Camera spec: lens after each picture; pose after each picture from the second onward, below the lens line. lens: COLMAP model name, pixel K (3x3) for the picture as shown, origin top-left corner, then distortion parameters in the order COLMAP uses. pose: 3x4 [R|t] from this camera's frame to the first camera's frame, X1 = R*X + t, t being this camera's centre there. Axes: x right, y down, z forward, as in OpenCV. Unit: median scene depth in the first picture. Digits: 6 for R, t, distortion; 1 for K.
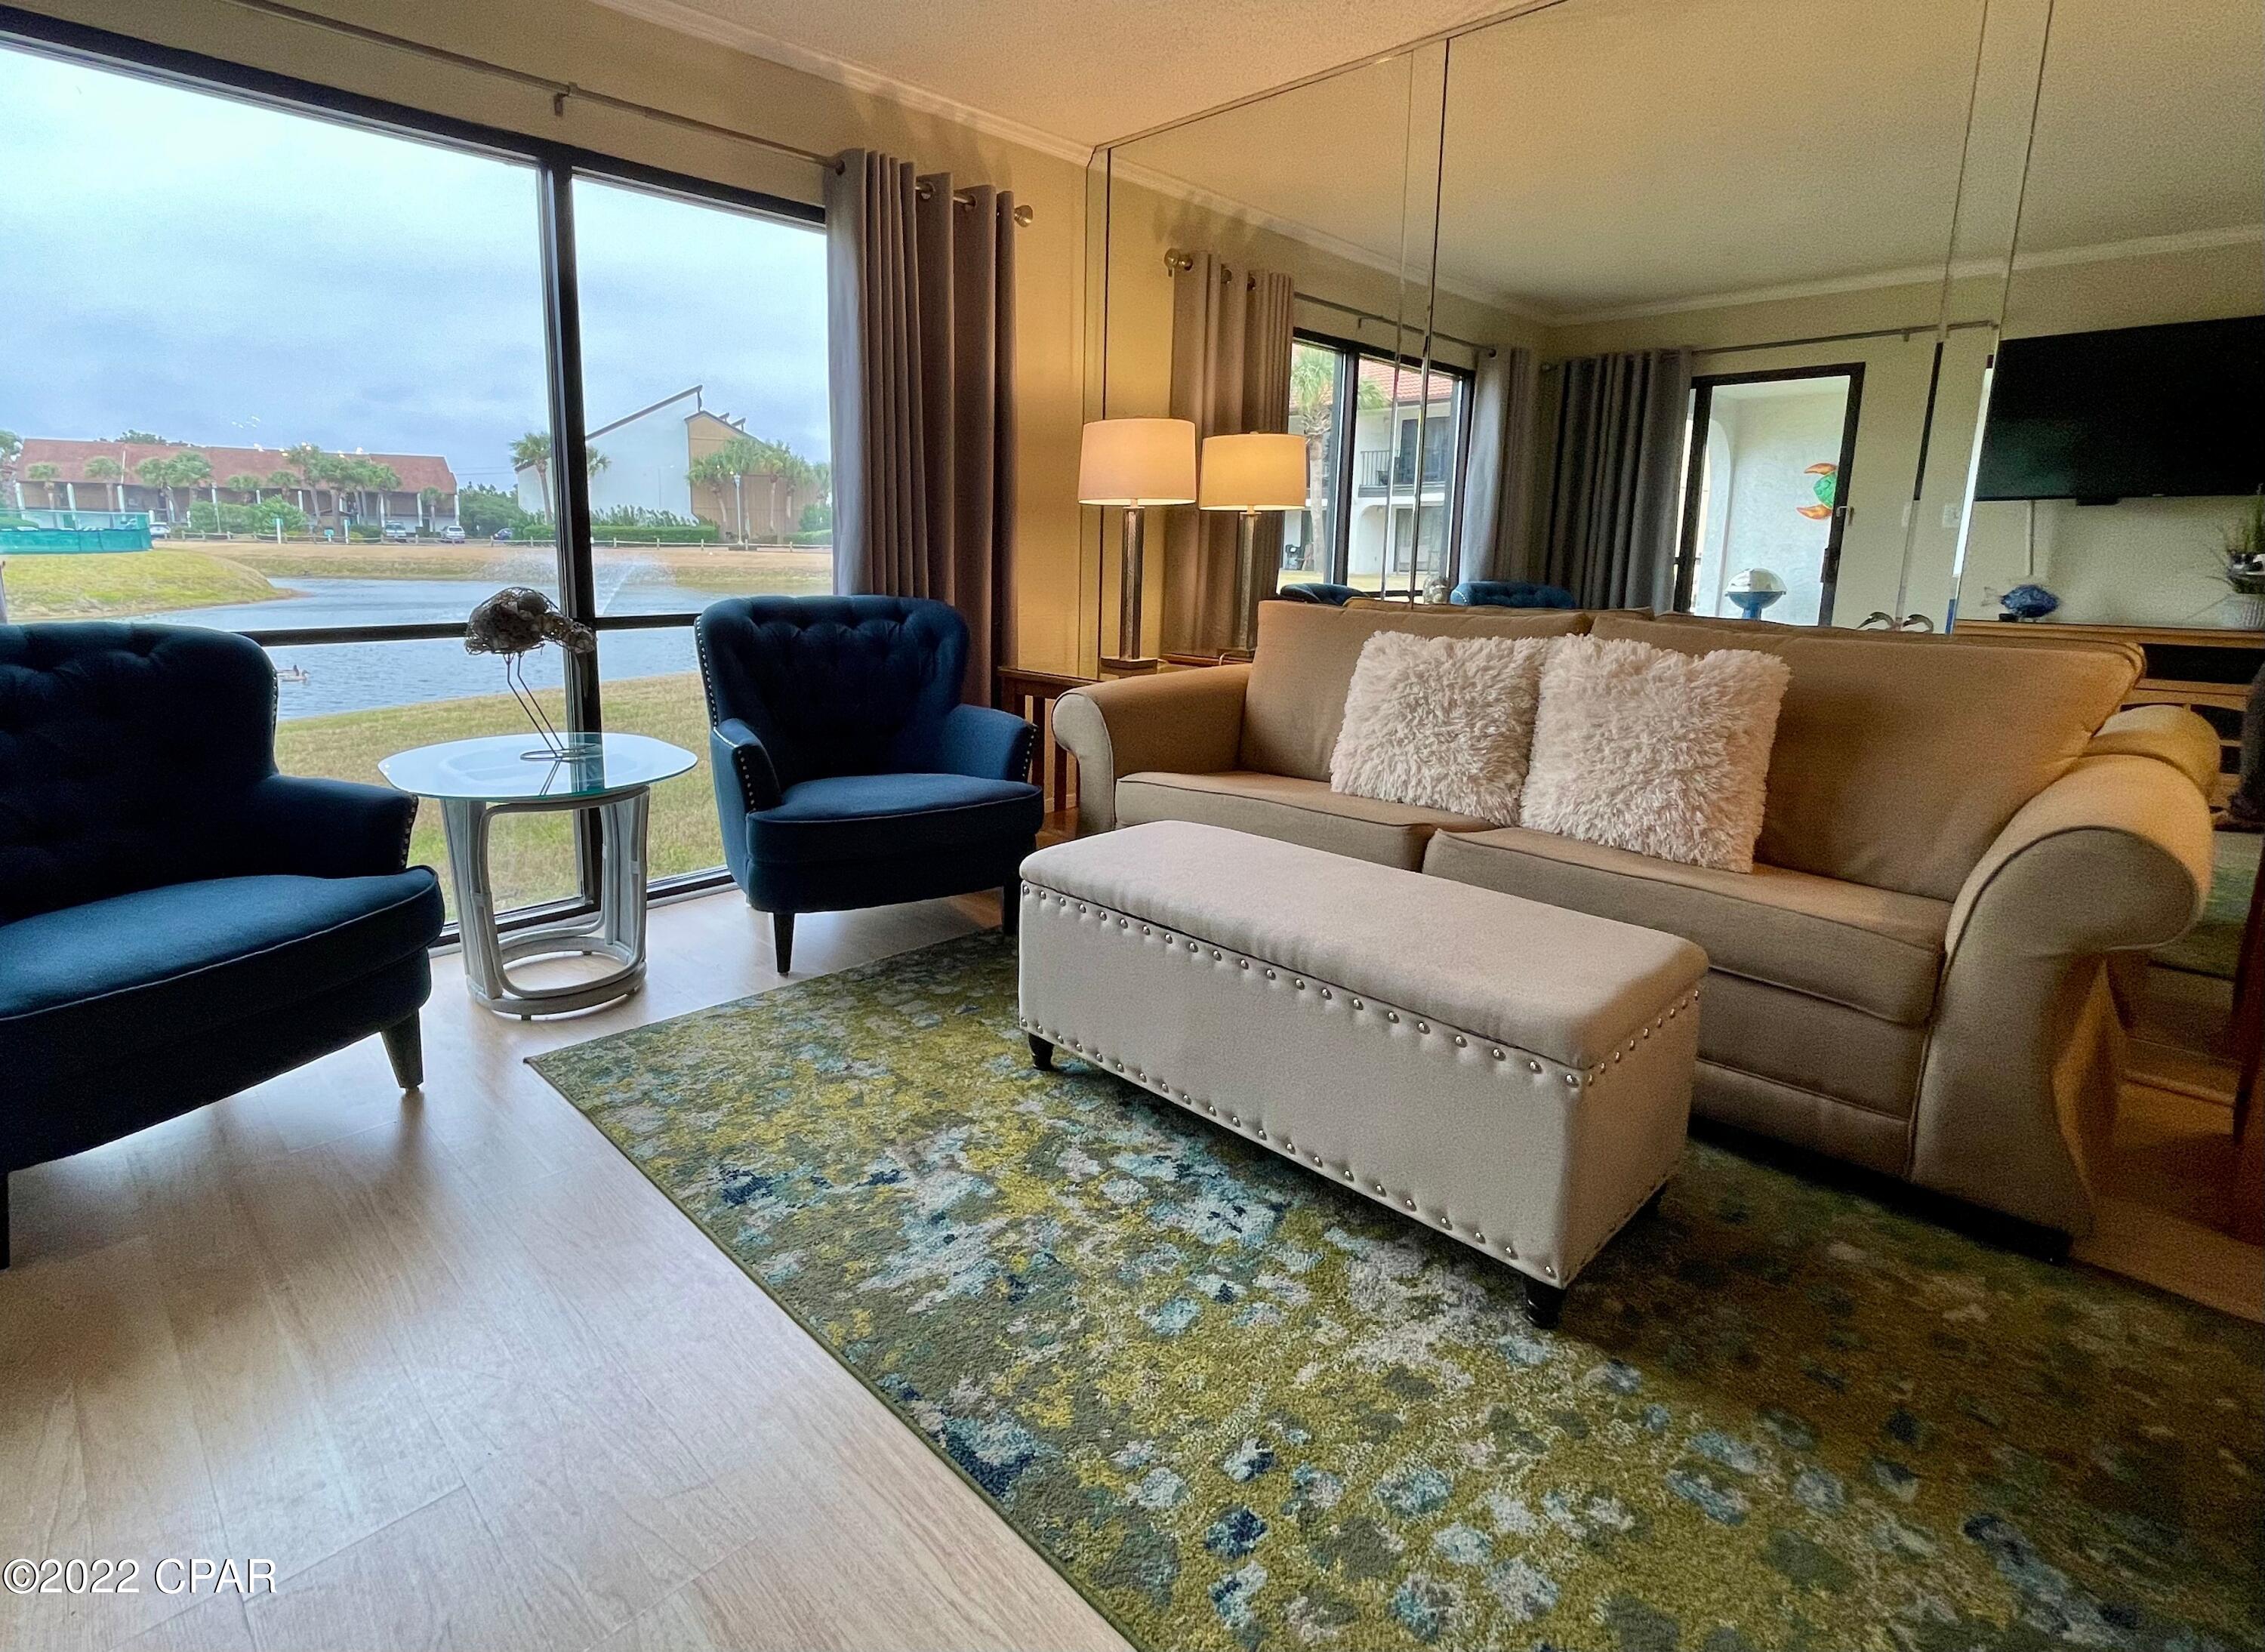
lens RADIAL K [[1131.5, 0, 1016.0], [0, 1131.5, 729.4], [0, 0, 1]] dist [-0.008205, 0.002509]
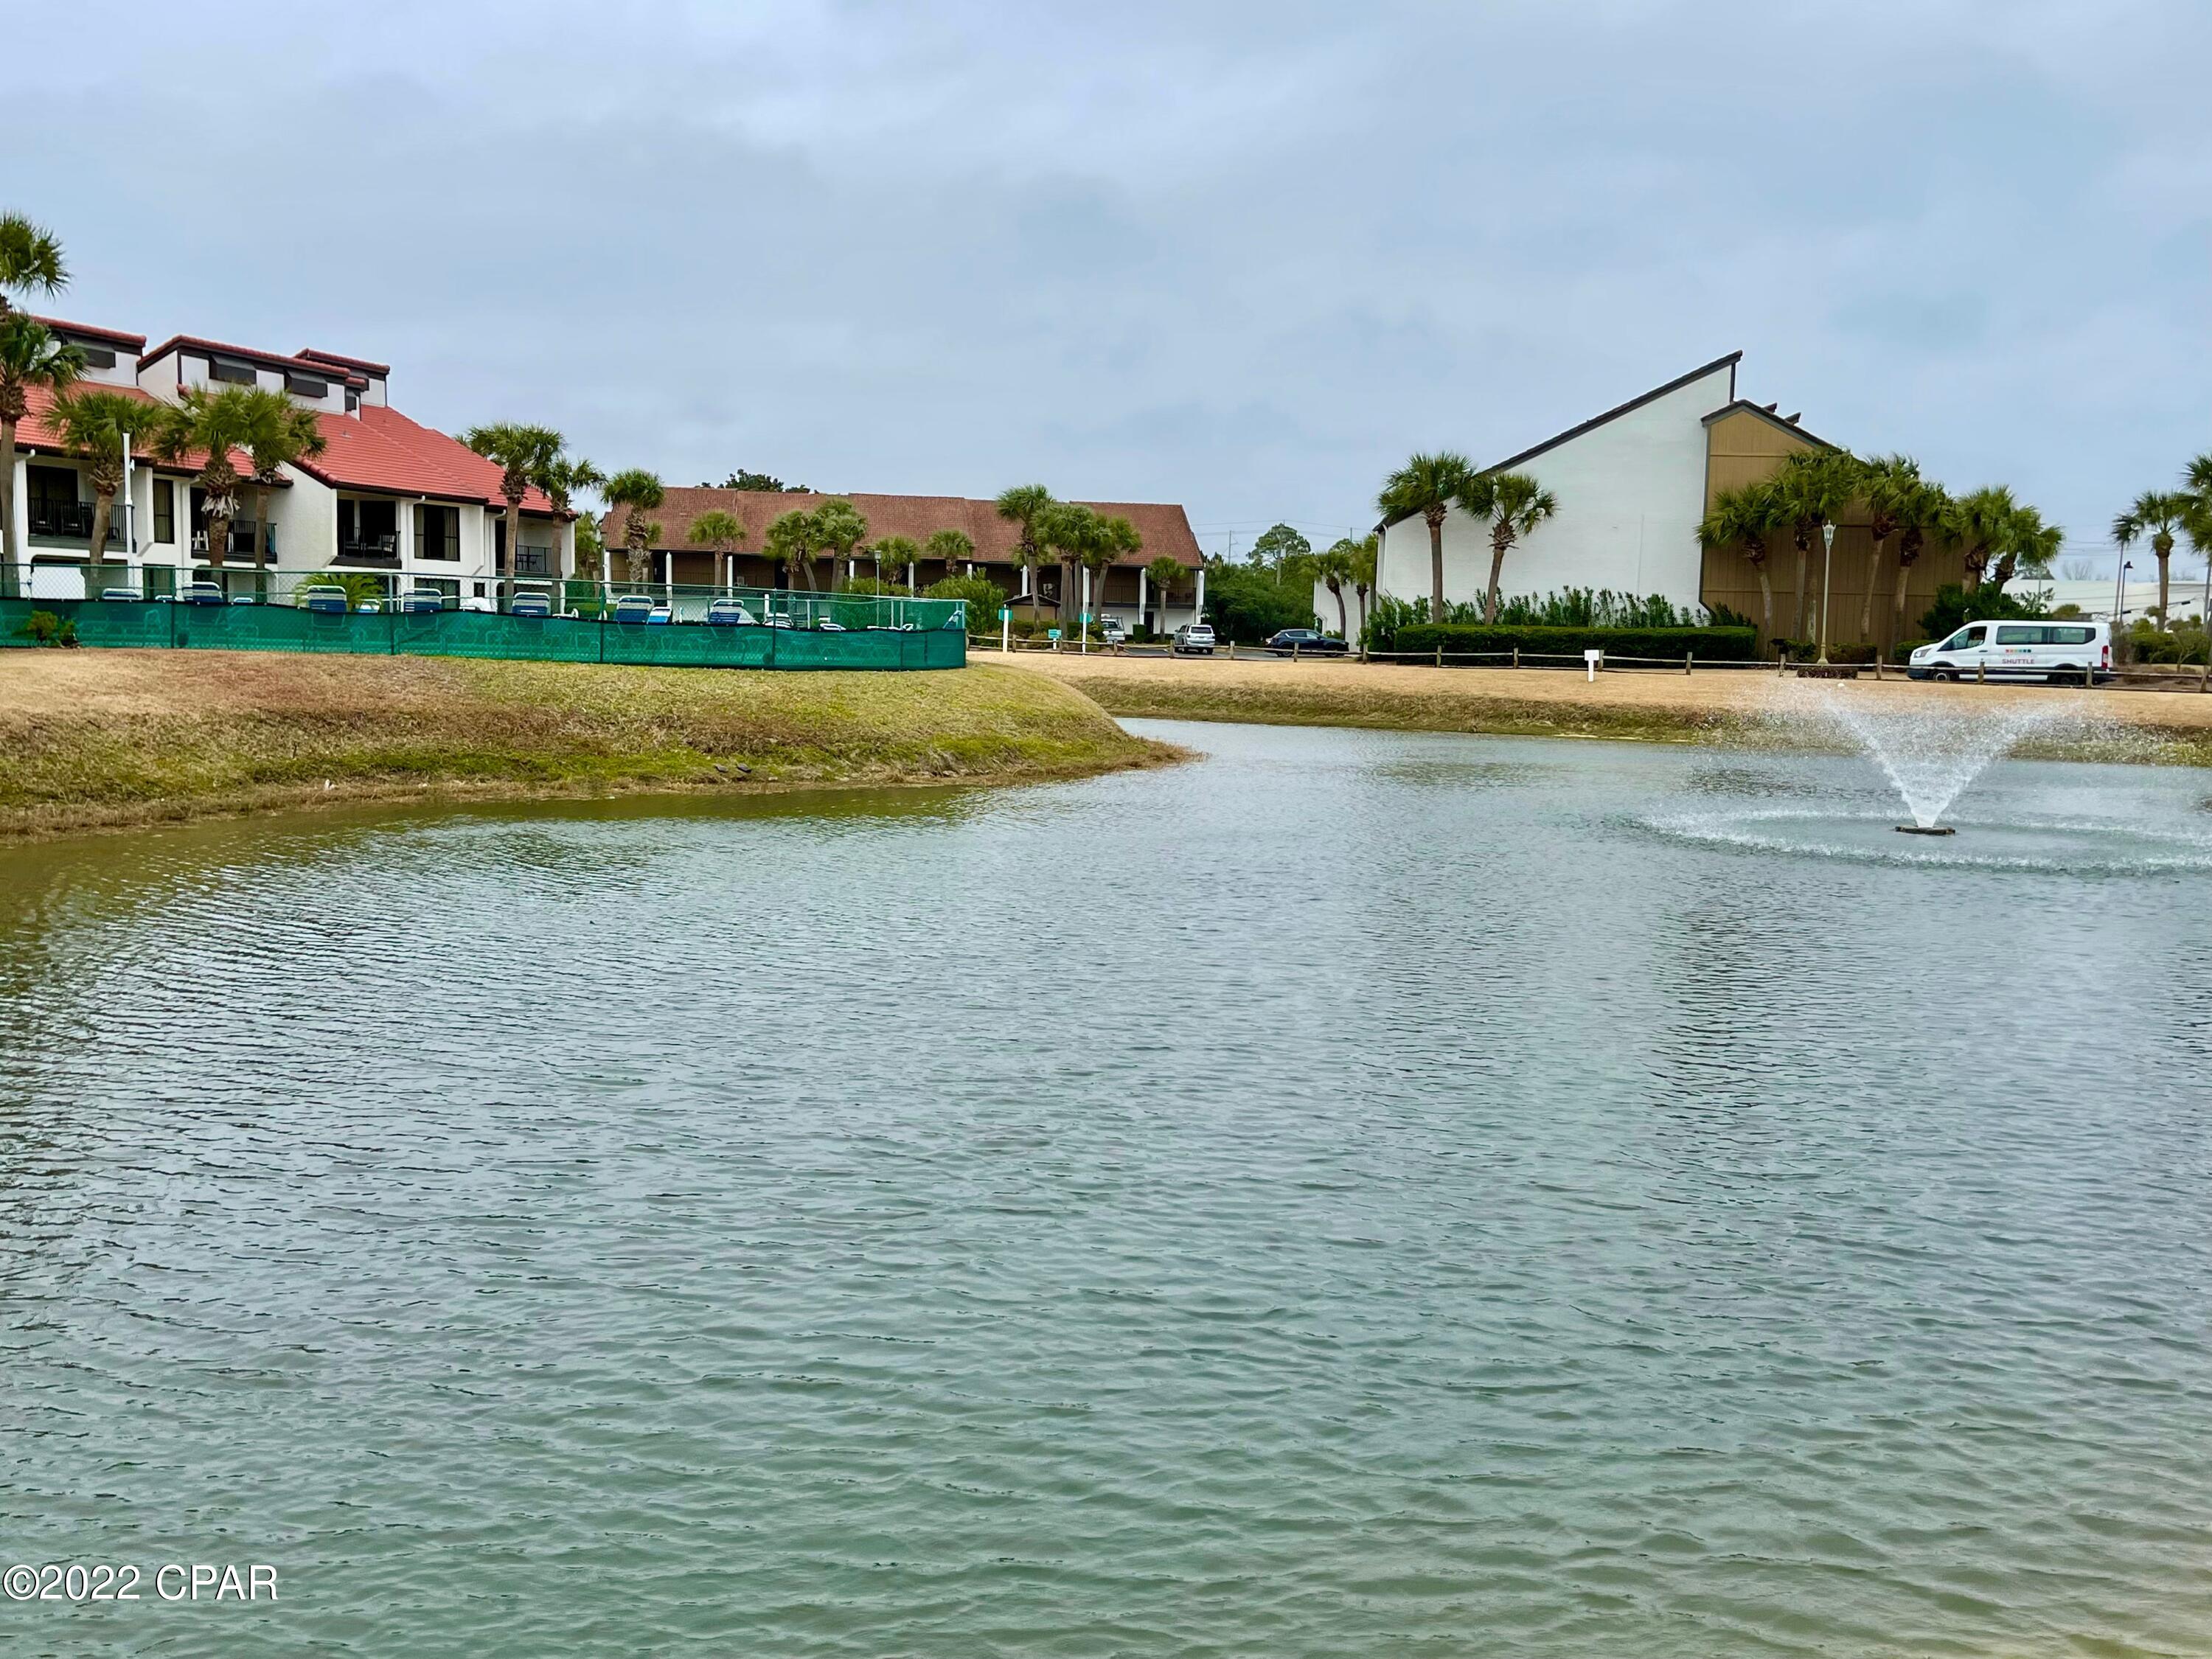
lens RADIAL K [[2140.3, 0, 1090.2], [0, 2140.3, 842.3], [0, 0, 1]] dist [0.016856, 0.000000]
pose [[0.898121, 0.050311, -0.436862, -2.593038], [-0.083806, 0.994809, -0.057724, -0.154481], [0.431690, 0.088455, 0.897675, 0.804152]]
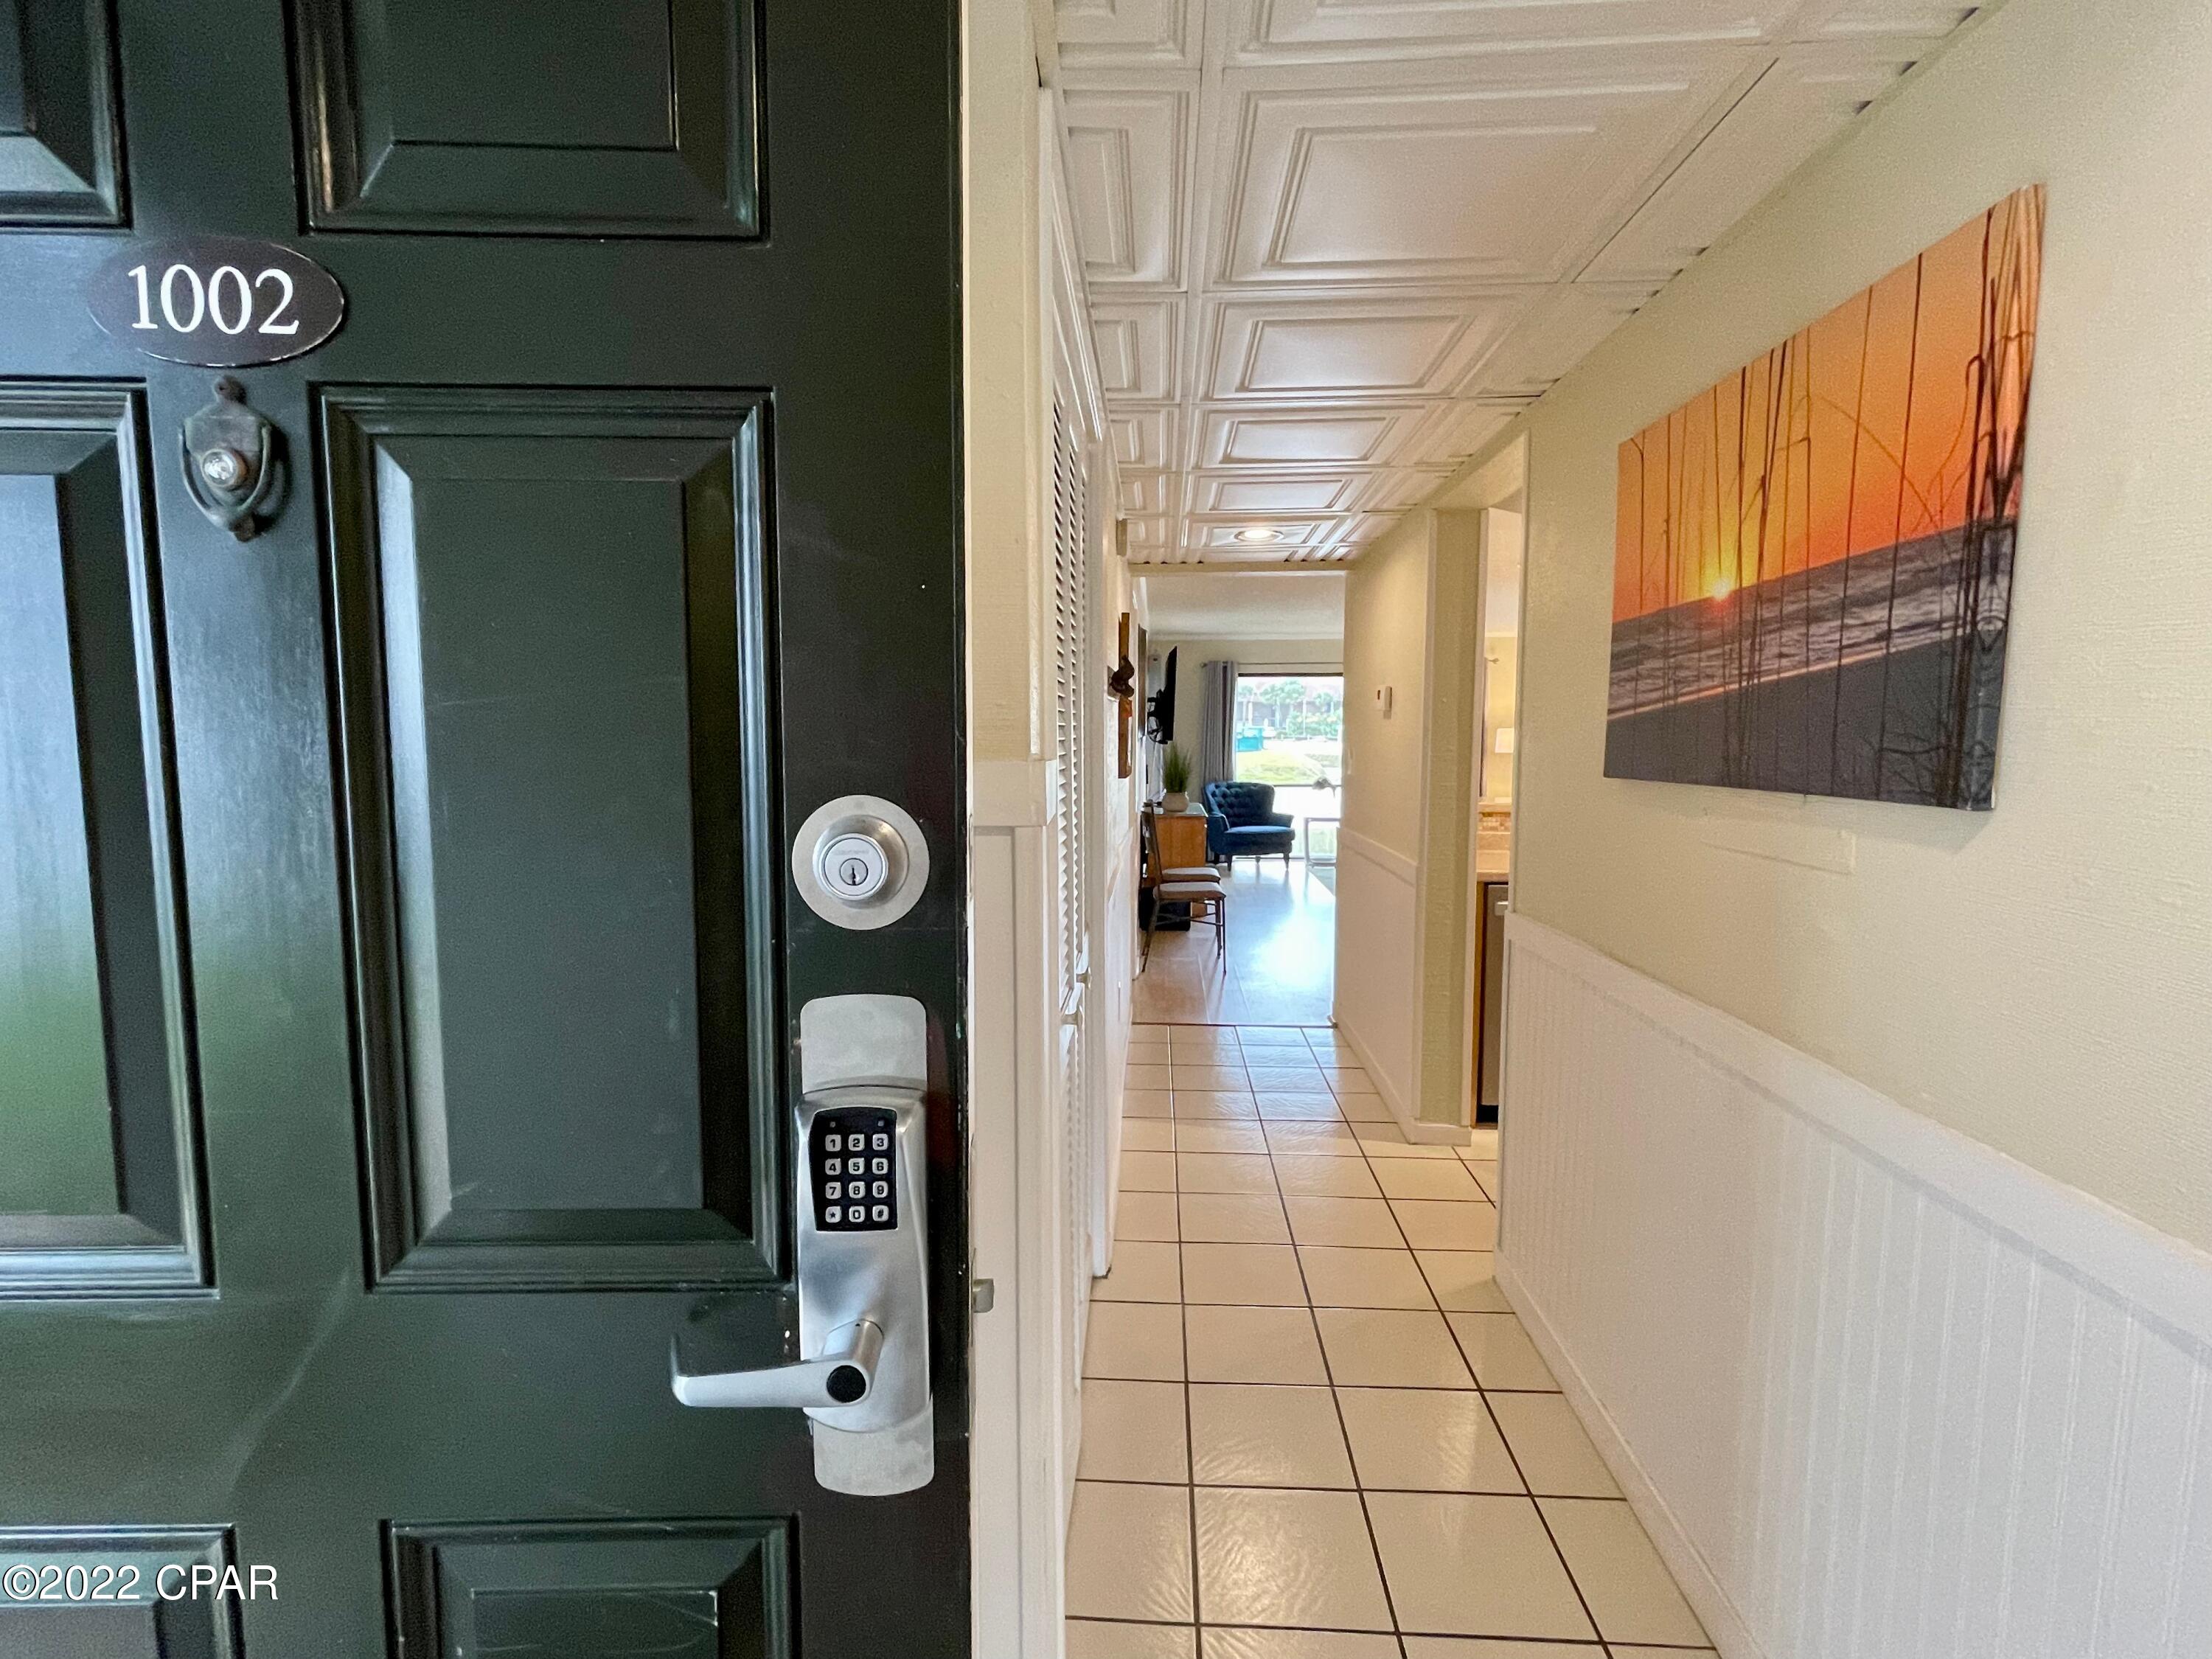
lens RADIAL K [[1083.0, 0, 1093.5], [0, 1083.0, 840.5], [0, 0, 1]] dist [-0.008308, 0.006443]
pose [[0.694077, 0.058889, -0.717488, 1.588902], [-0.108399, 0.993835, -0.023291, 0.256294], [0.711693, 0.093940, 0.696181, -2.056639]]
